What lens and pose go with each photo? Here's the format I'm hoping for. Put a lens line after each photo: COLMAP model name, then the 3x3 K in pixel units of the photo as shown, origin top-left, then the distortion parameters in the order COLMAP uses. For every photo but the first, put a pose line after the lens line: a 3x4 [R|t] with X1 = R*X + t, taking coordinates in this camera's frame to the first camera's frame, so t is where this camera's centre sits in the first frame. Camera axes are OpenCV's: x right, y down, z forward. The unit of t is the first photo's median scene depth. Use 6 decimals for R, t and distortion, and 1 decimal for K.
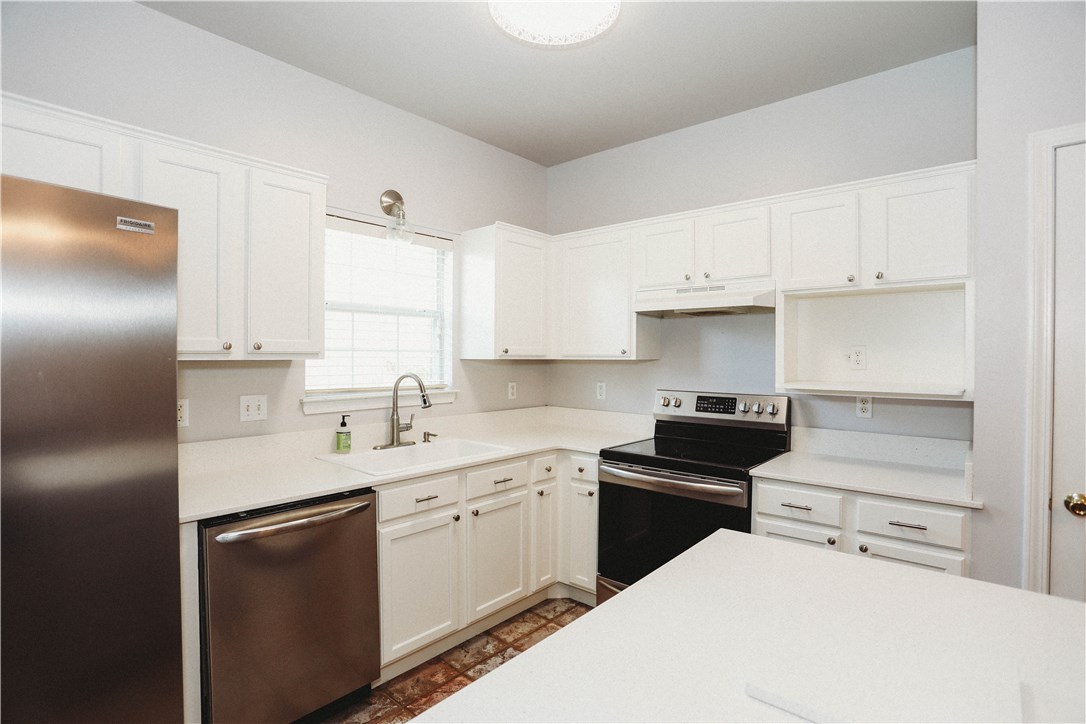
lens RADIAL K [[527.8, 0, 538.6], [0, 527.8, 365.8], [0, 0, 1]] dist [-0.070911, 0.027783]
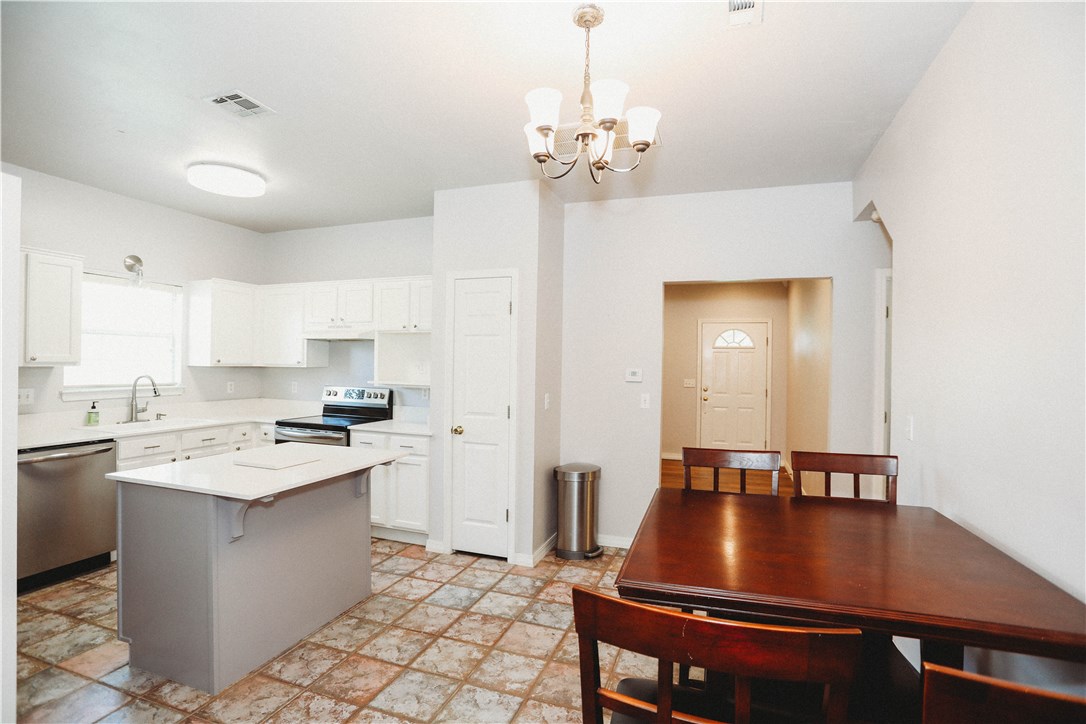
lens RADIAL K [[527.8, 0, 545.8], [0, 527.8, 364.9], [0, 0, 1]] dist [-0.070911, 0.027783]
pose [[0.928120, 0.008443, 0.372186, 0.298697], [-0.005721, 0.999948, -0.008416, -0.009664], [-0.372238, 0.005681, 0.928120, -0.861160]]
